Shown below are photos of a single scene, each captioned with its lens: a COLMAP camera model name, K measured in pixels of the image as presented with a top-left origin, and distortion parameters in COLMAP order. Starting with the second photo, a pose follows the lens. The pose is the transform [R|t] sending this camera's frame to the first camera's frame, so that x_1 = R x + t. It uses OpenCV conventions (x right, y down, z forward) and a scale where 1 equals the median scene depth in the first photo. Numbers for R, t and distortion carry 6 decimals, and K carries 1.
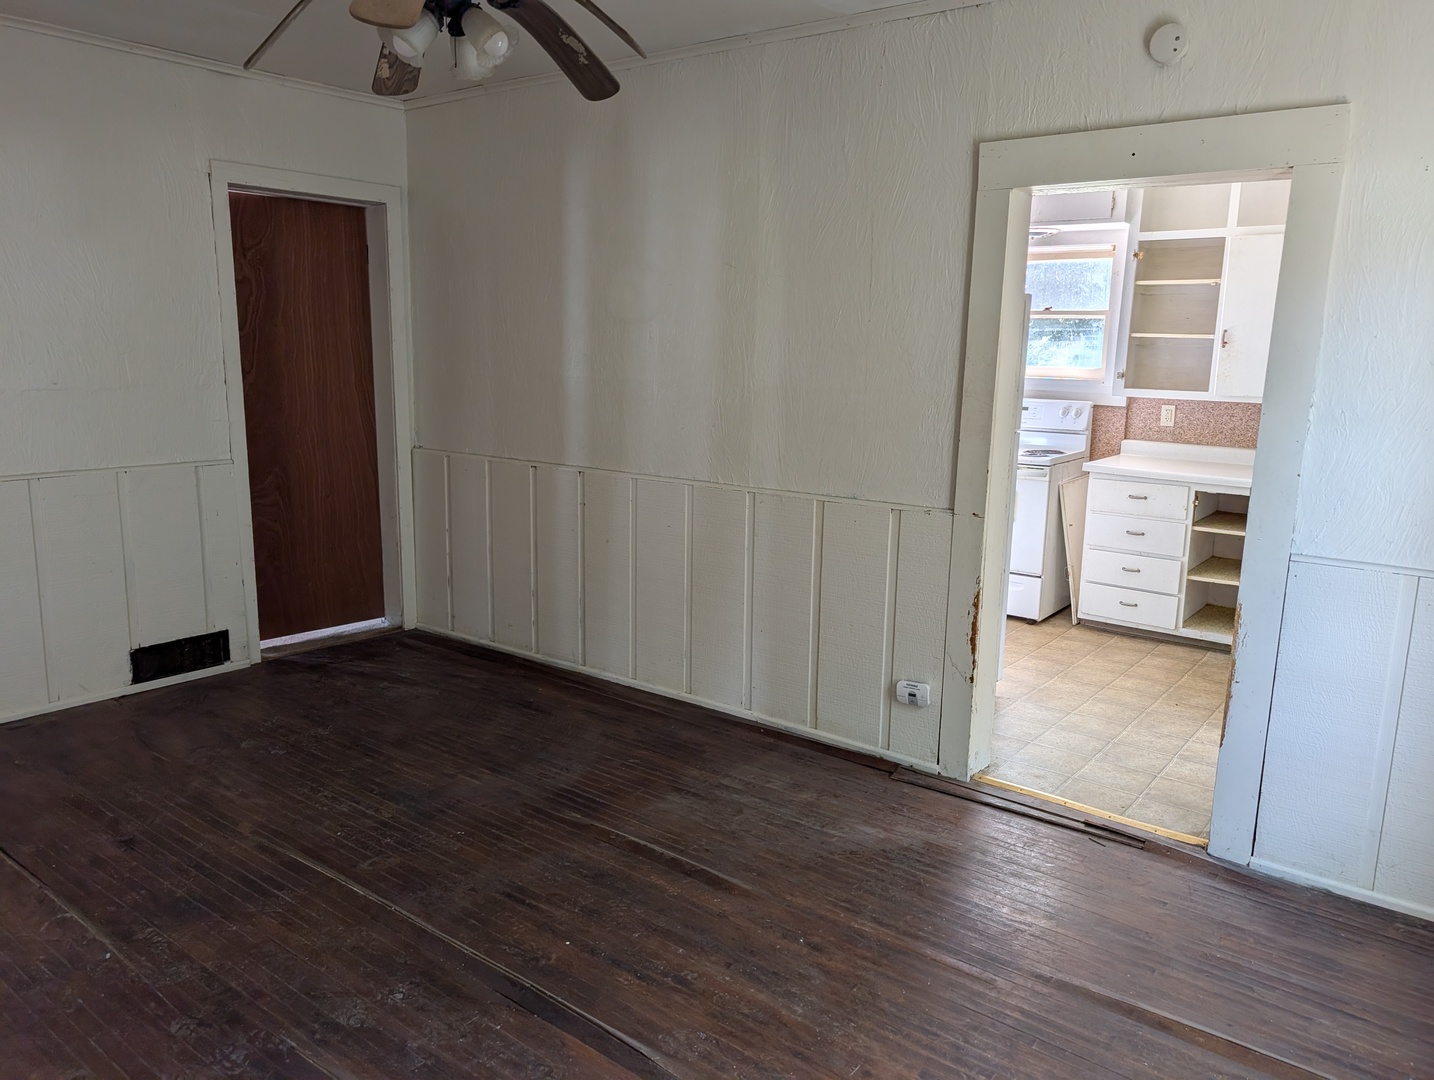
lens RADIAL K [[1040.9, 0, 730.6], [0, 1040.9, 542.9], [0, 0, 1]] dist [0.035817, -0.041591]
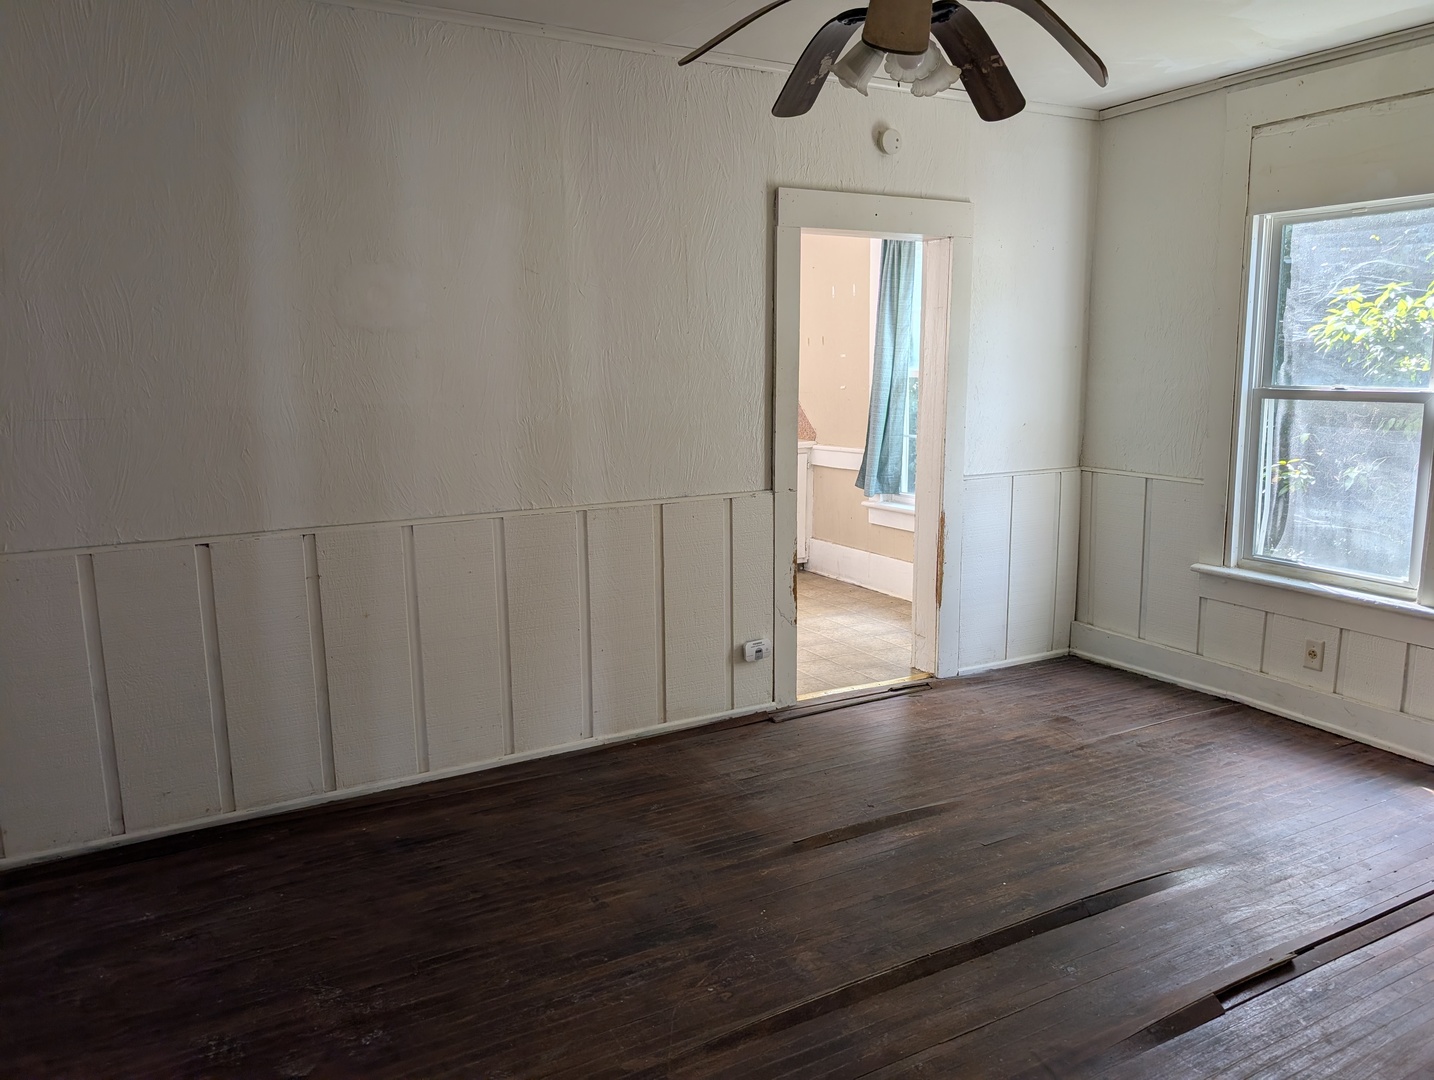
lens RADIAL K [[1040.9, 0, 730.6], [0, 1040.9, 542.9], [0, 0, 1]] dist [0.035817, -0.041591]
pose [[0.393651, -0.190086, 0.899392, -0.708446], [0.182288, 0.975099, 0.126302, -0.103561], [-0.901005, 0.114230, 0.418499, 0.431065]]
